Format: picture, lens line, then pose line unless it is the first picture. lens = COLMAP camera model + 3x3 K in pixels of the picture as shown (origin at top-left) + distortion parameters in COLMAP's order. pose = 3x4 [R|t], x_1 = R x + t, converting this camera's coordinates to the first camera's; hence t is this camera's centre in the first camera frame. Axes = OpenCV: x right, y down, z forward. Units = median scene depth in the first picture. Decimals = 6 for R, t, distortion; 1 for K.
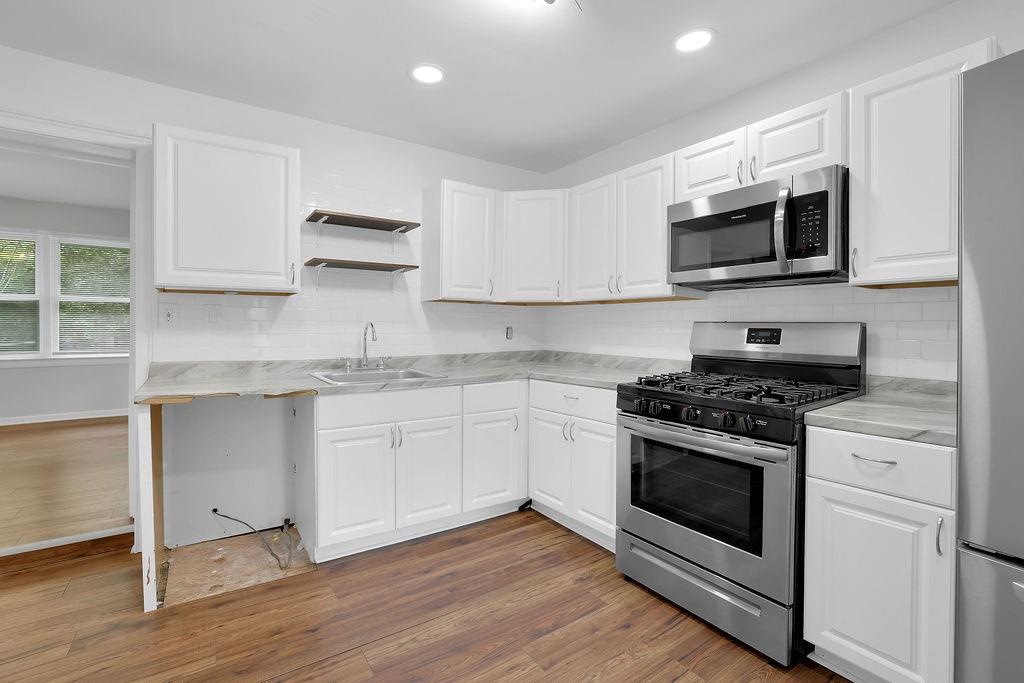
lens RADIAL K [[450.3, 0, 510.1], [0, 450.3, 342.0], [0, 0, 1]] dist [-0.057518, 0.022559]
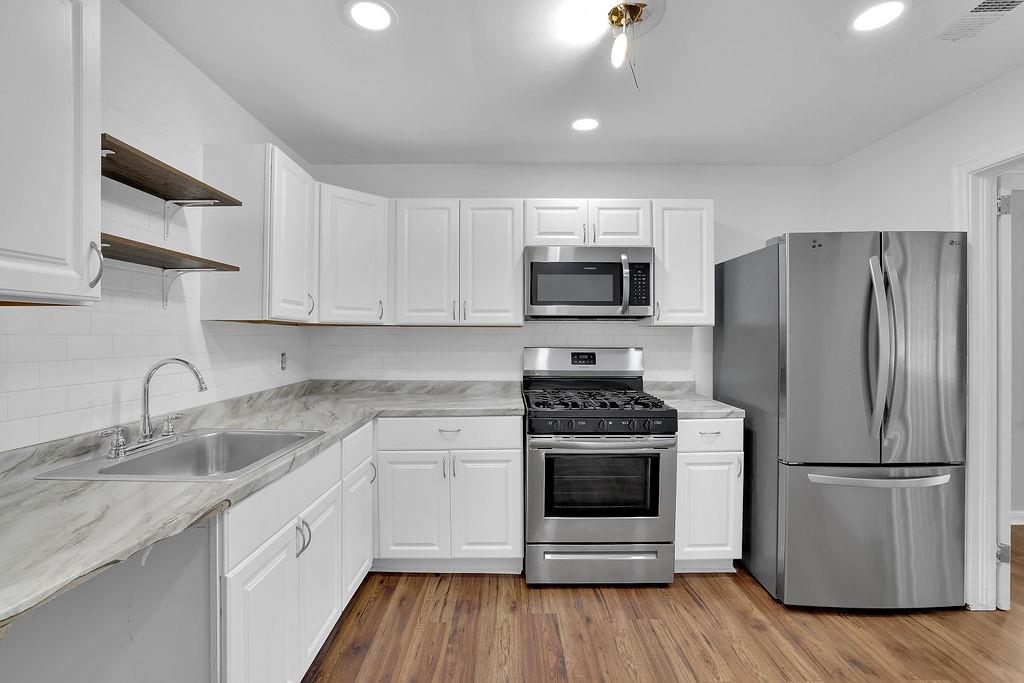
lens RADIAL K [[450.3, 0, 510.1], [0, 450.3, 342.0], [0, 0, 1]] dist [-0.057518, 0.022559]
pose [[0.565640, -0.012757, 0.824554, -0.623273], [0.028037, 0.999600, -0.003768, -0.060007], [-0.824175, 0.025249, 0.565771, 0.398702]]
